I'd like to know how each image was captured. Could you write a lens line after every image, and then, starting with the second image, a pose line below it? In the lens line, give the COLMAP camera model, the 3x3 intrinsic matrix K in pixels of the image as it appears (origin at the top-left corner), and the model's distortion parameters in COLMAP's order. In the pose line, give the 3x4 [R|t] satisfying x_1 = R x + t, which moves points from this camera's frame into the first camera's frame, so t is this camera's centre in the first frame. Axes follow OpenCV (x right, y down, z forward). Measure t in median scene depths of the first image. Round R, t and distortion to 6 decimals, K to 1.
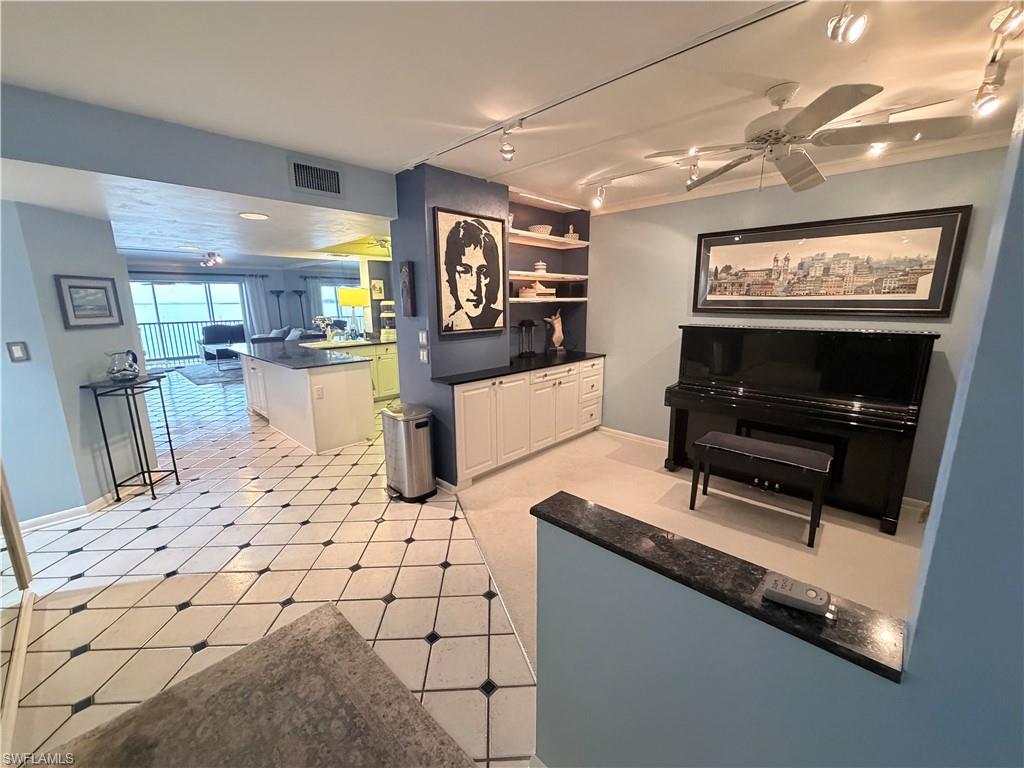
lens RADIAL K [[409.8, 0, 508.1], [0, 409.8, 383.5], [0, 0, 1]] dist [-0.002466, 0.000742]
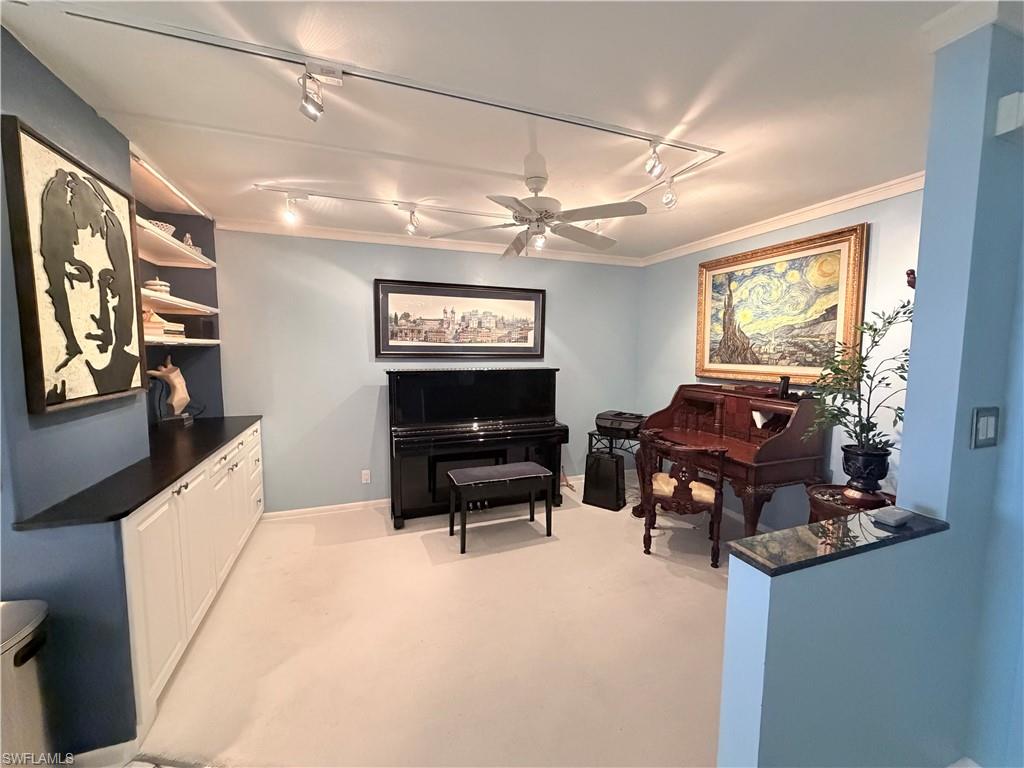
lens RADIAL K [[409.8, 0, 509.5], [0, 409.8, 384.1], [0, 0, 1]] dist [-0.002466, 0.000742]
pose [[0.427600, -0.068353, 0.901380, -0.334314], [0.171174, 0.985219, -0.006491, -0.062270], [-0.887614, 0.157069, 0.432980, 0.373565]]
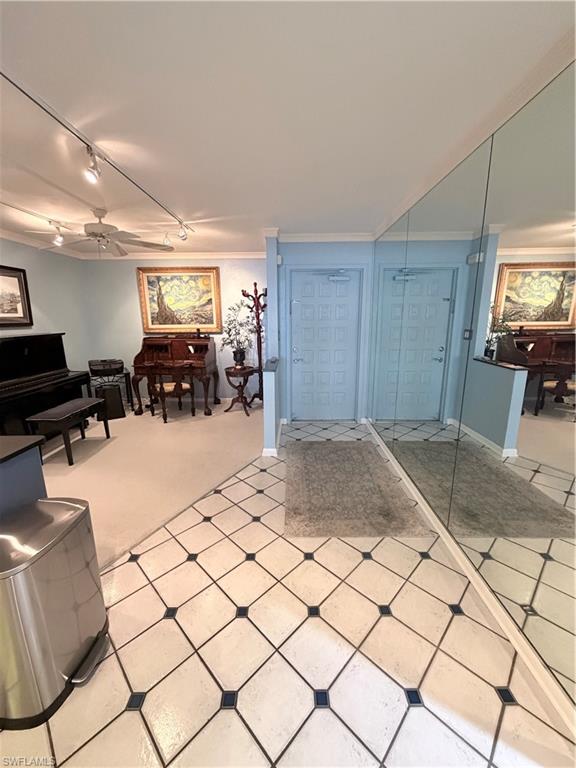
lens RADIAL K [[307.3, 0, 289.1], [0, 307.3, 382.5], [0, 0, 1]] dist [-0.002466, 0.000742]
pose [[-0.691104, -0.142126, 0.708644, -0.708797], [0.153808, 0.929095, 0.336341, -0.178441], [-0.706200, 0.341442, -0.620241, 0.942944]]
